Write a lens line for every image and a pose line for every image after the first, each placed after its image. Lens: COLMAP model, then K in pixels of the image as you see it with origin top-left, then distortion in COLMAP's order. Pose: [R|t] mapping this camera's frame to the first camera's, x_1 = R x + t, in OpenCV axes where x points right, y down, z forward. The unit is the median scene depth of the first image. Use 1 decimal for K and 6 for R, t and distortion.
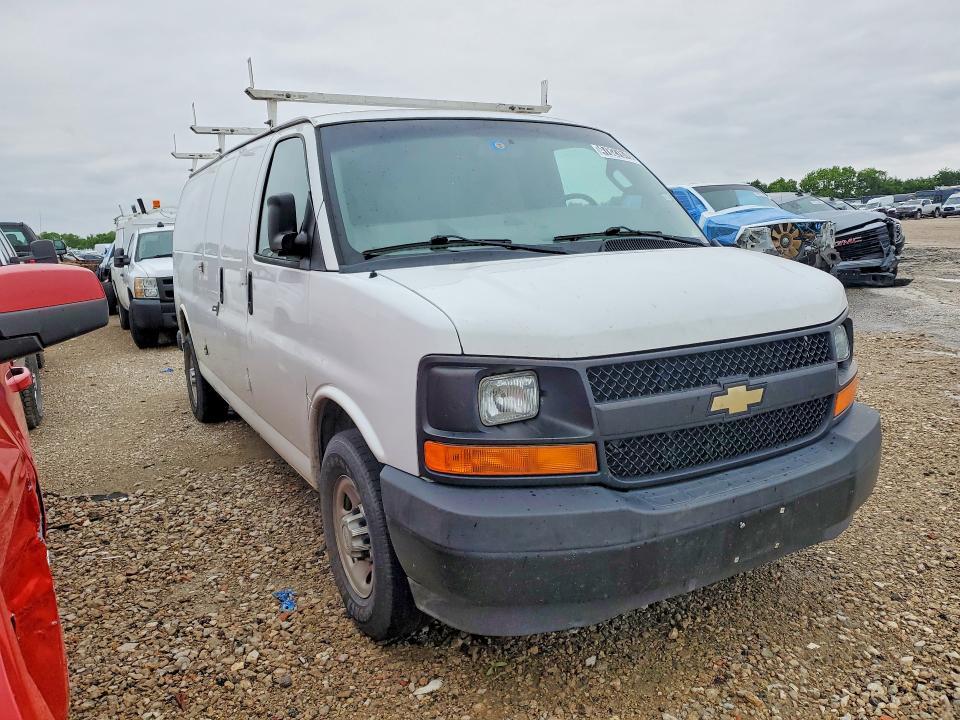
lens RADIAL K [[738.7, 0, 472.6], [0, 738.7, 364.8], [0, 0, 1]] dist [0.095036, -0.102127]
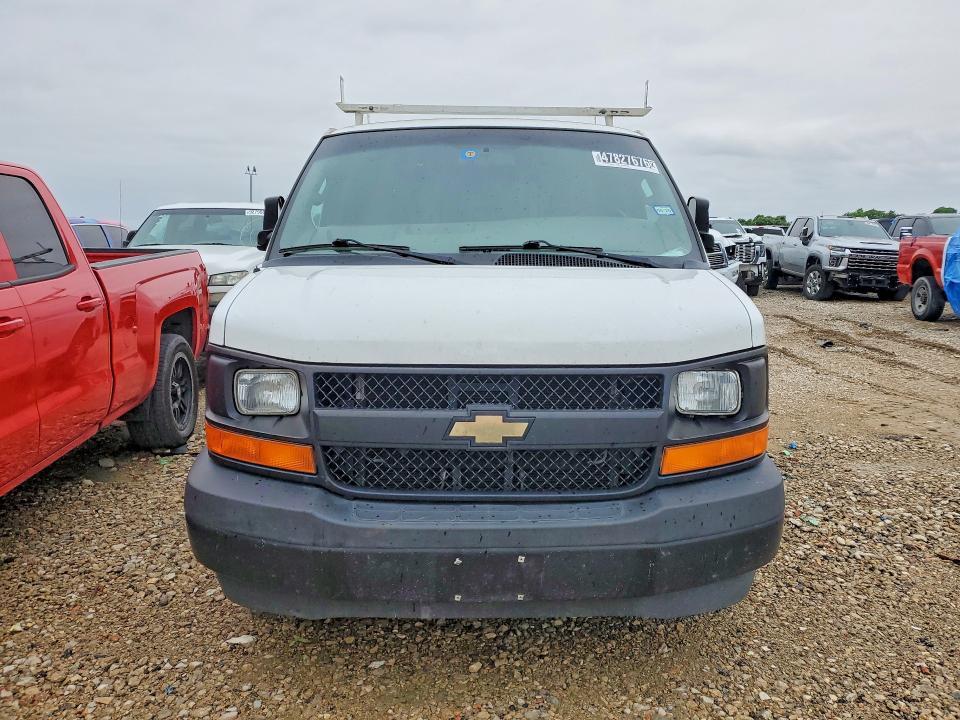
lens RADIAL K [[738.7, 0, 472.6], [0, 738.7, 364.8], [0, 0, 1]] dist [0.095036, -0.102127]
pose [[0.886562, 0.124993, -0.445404, 0.621800], [-0.124560, 0.991747, 0.030379, -0.050353], [0.445525, 0.028546, 0.894814, 0.128941]]
